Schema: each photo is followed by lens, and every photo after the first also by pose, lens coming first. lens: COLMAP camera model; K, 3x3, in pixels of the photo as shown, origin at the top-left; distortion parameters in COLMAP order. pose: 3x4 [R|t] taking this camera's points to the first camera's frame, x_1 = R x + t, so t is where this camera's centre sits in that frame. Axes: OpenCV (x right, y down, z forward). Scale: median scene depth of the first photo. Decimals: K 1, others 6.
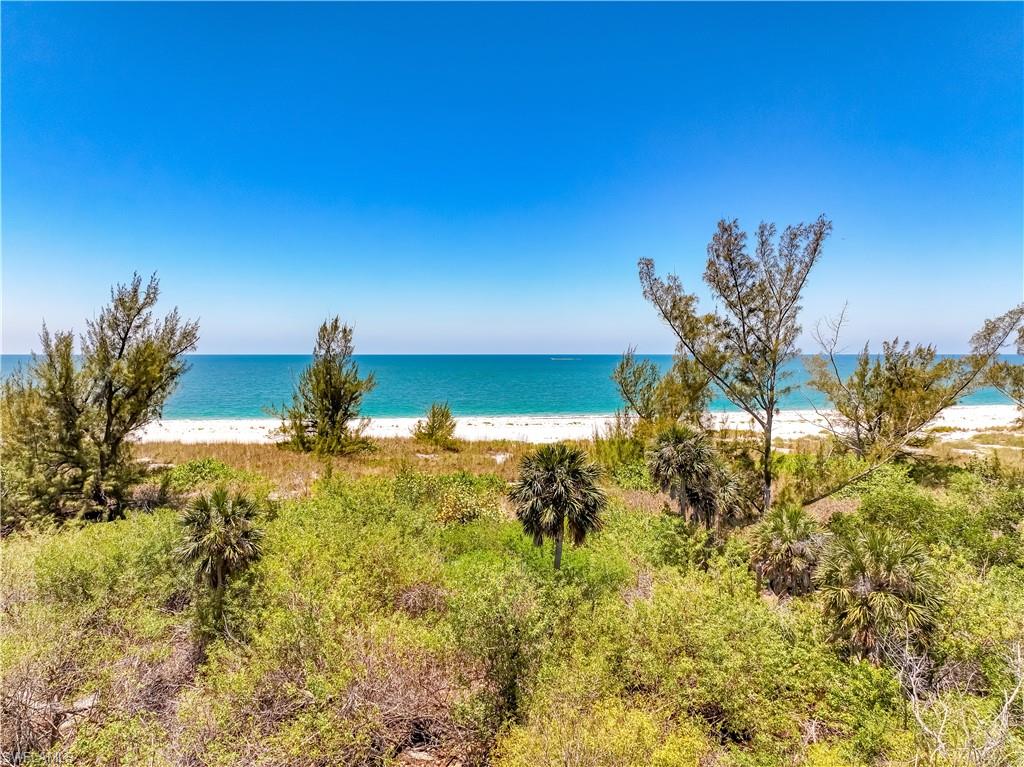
lens RADIAL K [[722.1, 0, 512.0], [0, 722.1, 383.5], [0, 0, 1]] dist [-0.000808, 0.012881]
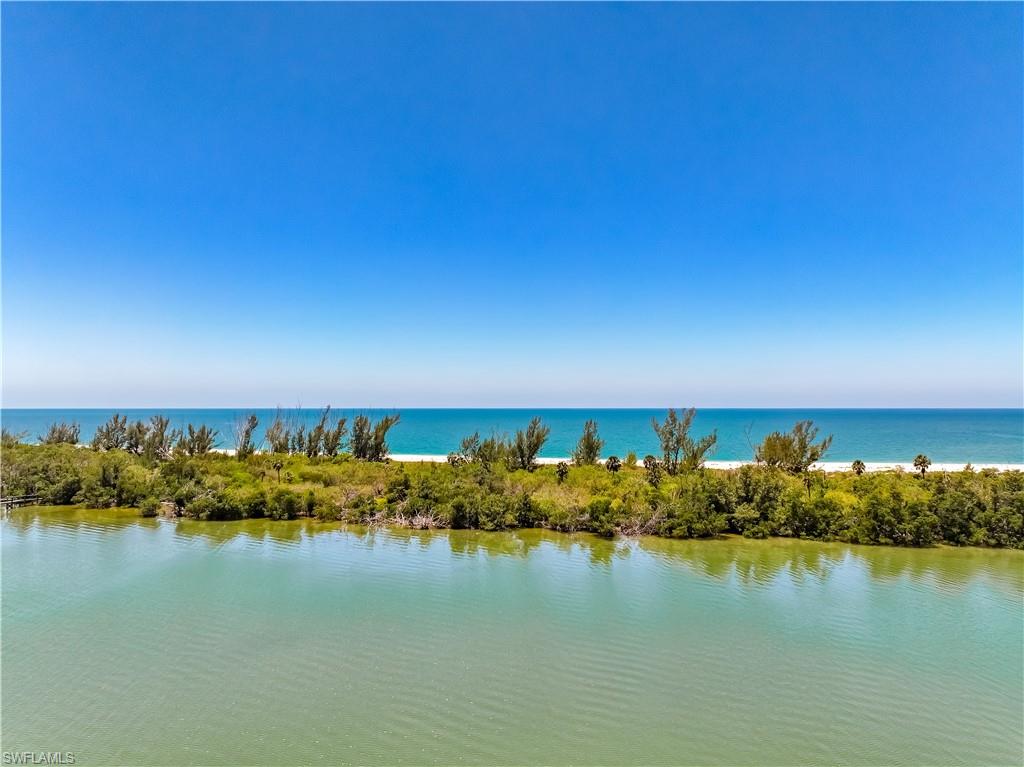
lens RADIAL K [[718.1, 0, 512.0], [0, 718.1, 383.5], [0, 0, 1]] dist [-0.001224, 0.005553]
pose [[0.922526, -0.012502, -0.385732, 0.893405], [-0.016362, 0.997309, -0.071457, -0.042671], [0.385587, 0.072233, 0.919840, -2.748548]]
